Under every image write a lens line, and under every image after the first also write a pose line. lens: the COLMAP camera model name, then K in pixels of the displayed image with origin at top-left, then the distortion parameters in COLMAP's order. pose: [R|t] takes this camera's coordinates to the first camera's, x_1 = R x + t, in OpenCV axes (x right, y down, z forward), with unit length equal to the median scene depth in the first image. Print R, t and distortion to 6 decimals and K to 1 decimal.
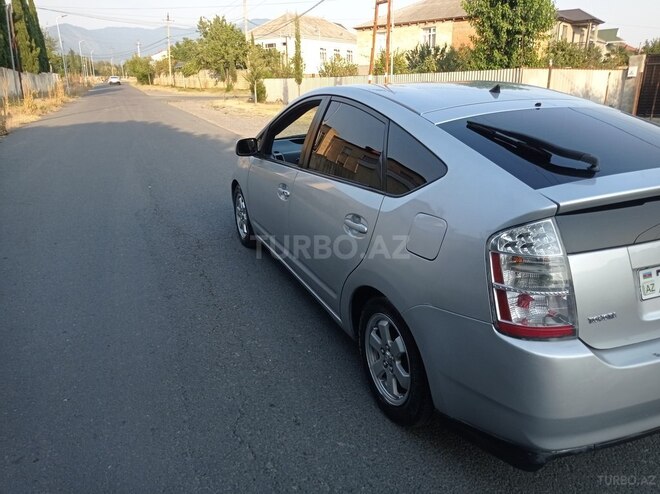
lens RADIAL K [[490.3, 0, 330.0], [0, 490.3, 247.0], [0, 0, 1]] dist [0.058636, -0.075427]
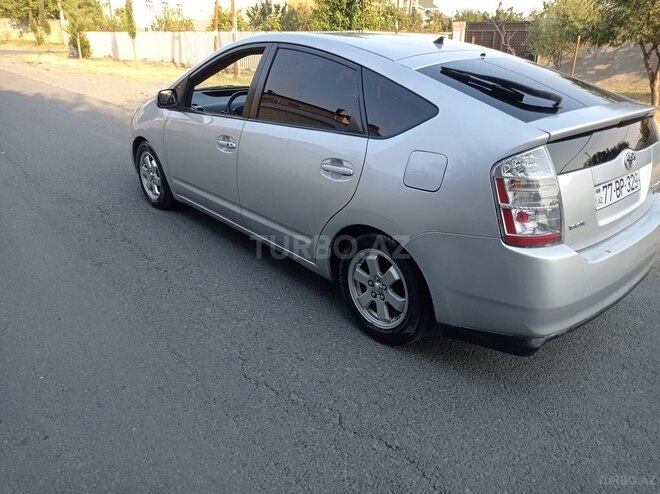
lens RADIAL K [[490.3, 0, 330.0], [0, 490.3, 247.0], [0, 0, 1]] dist [0.058636, -0.075427]
pose [[0.952751, -0.090626, 0.289919, -0.275338], [0.069509, 0.994177, 0.082346, 0.033712], [-0.295693, -0.058303, 0.953502, -0.009304]]
